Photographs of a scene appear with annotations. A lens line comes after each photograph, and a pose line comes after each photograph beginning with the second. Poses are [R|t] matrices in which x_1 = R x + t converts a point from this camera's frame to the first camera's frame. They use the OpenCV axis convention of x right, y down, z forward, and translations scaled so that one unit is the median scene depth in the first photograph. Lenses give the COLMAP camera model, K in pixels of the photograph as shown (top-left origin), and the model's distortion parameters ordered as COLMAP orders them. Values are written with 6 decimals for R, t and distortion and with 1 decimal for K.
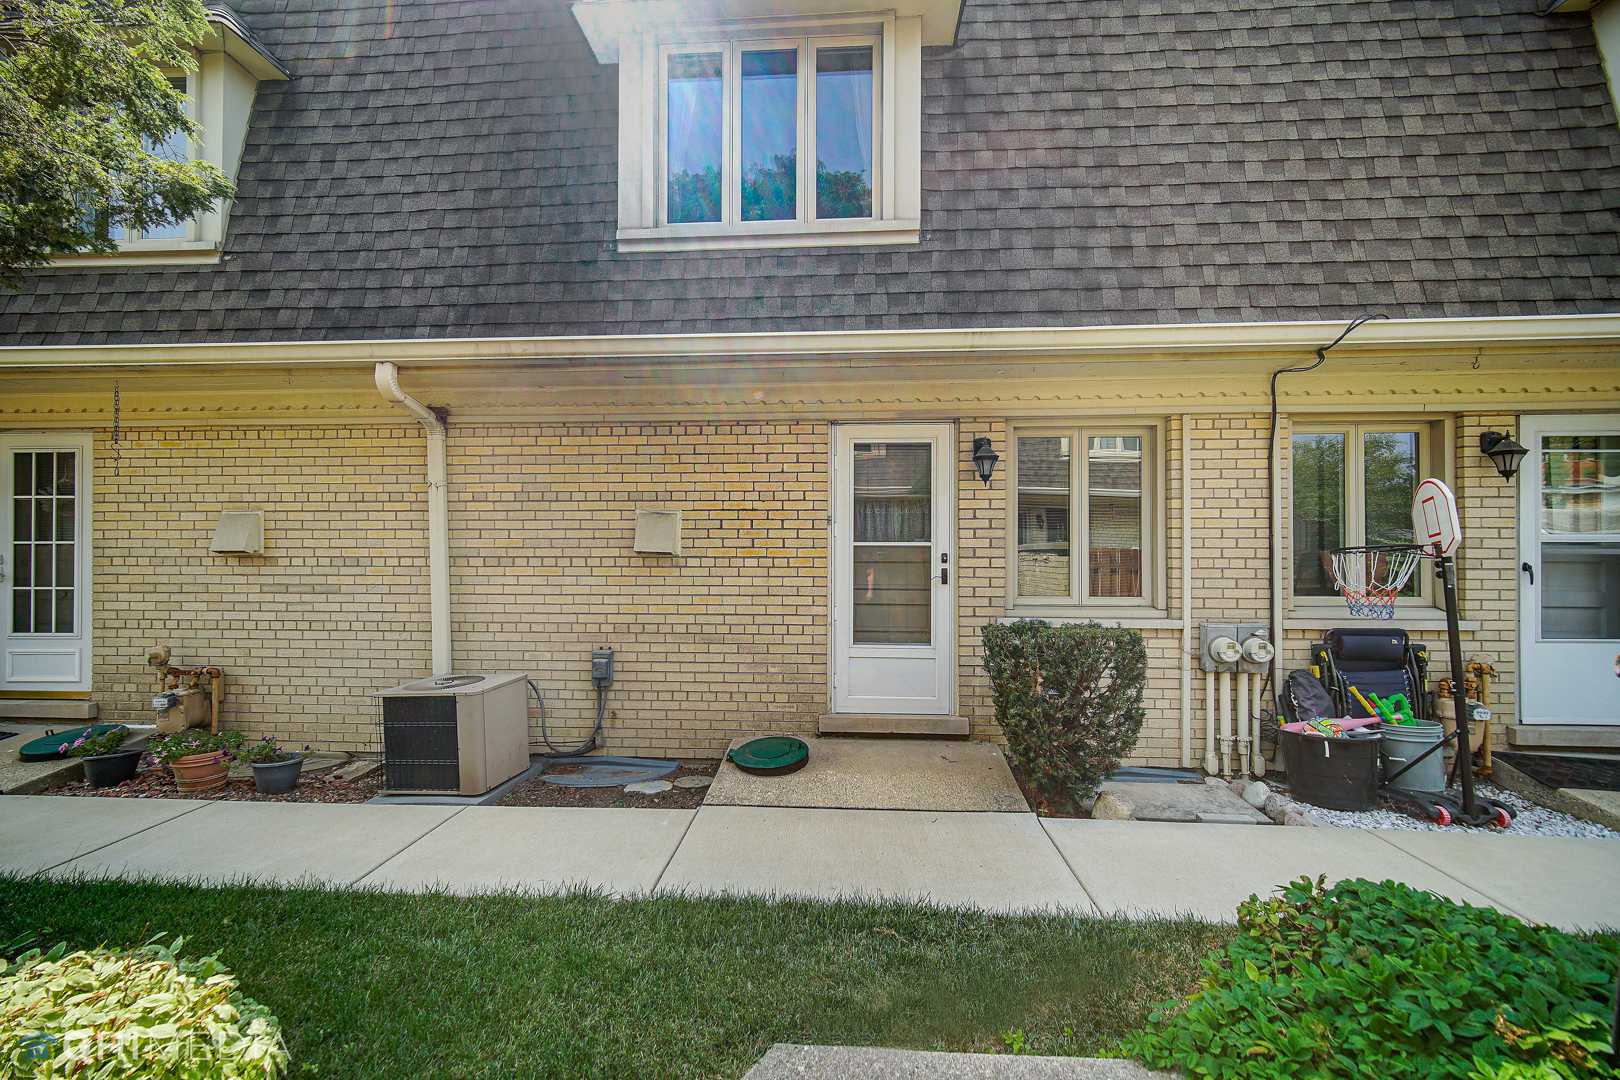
lens RADIAL K [[647.9, 0, 811.6], [0, 647.9, 539.0], [0, 0, 1]] dist [0.001078, -0.000119]
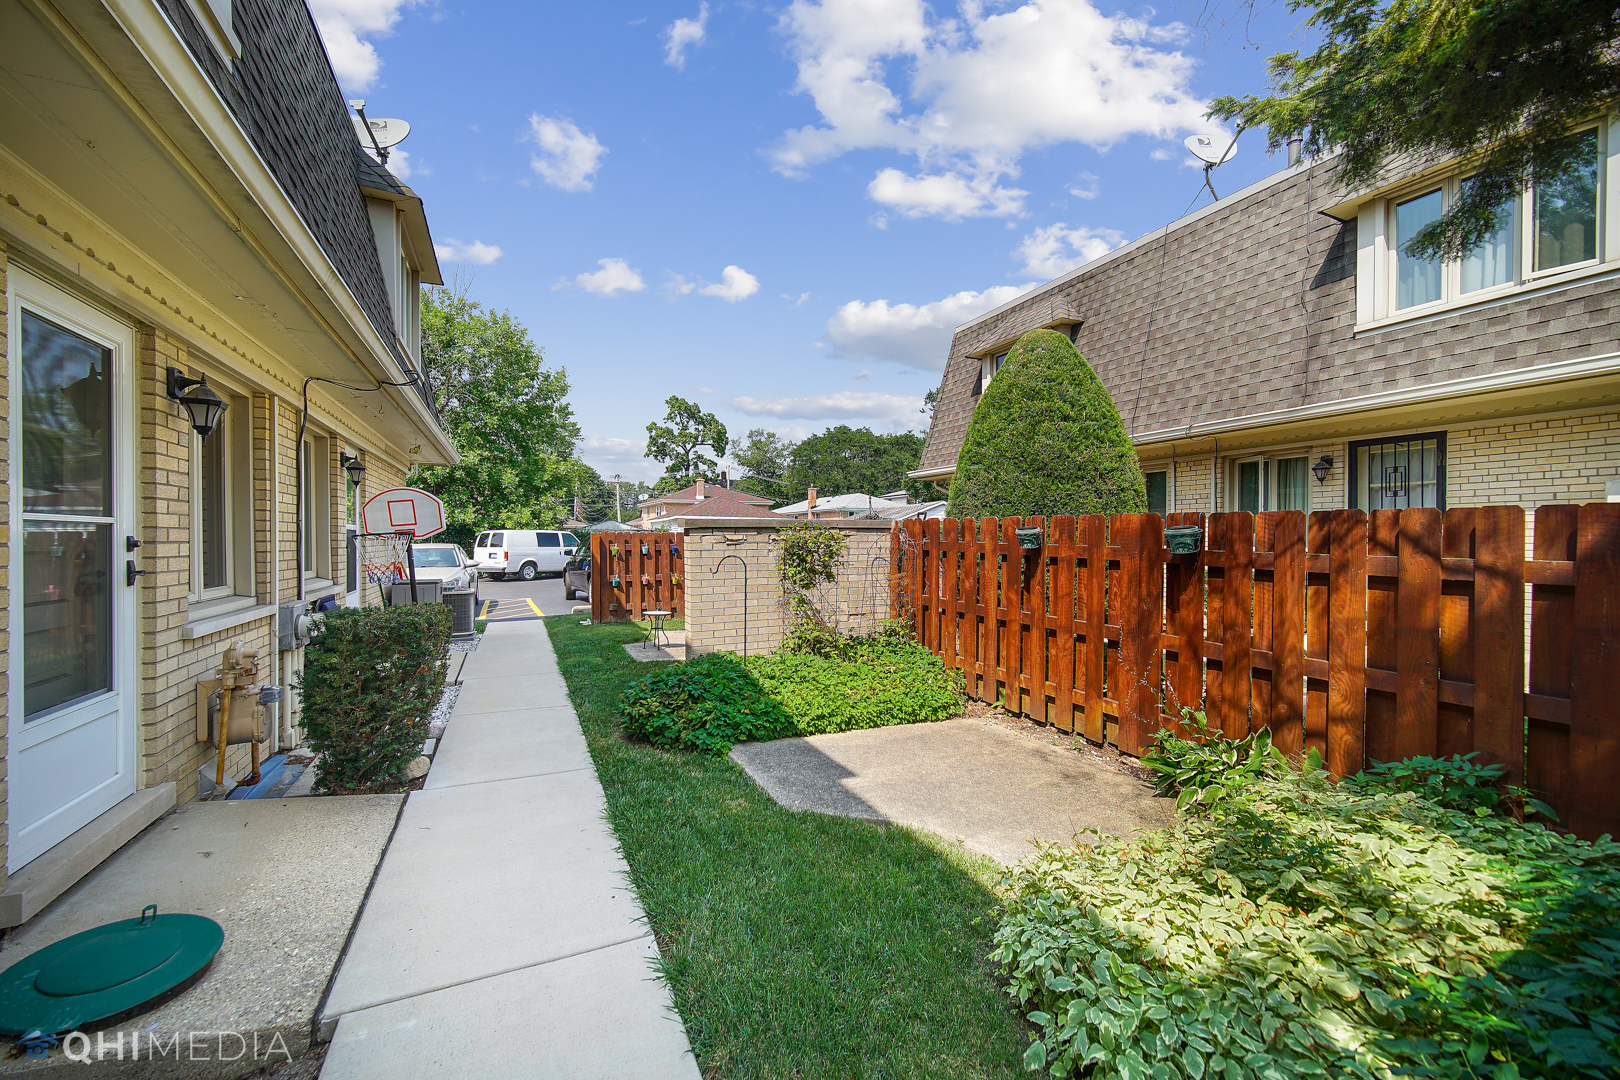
lens RADIAL K [[647.9, 0, 810.9], [0, 647.9, 542.5], [0, 0, 1]] dist [0.001078, -0.000119]
pose [[-0.477010, -0.003639, 0.878891, -0.647647], [-0.003407, 0.999992, 0.002291, 0.024904], [-0.878892, -0.001902, -0.477018, 0.725457]]
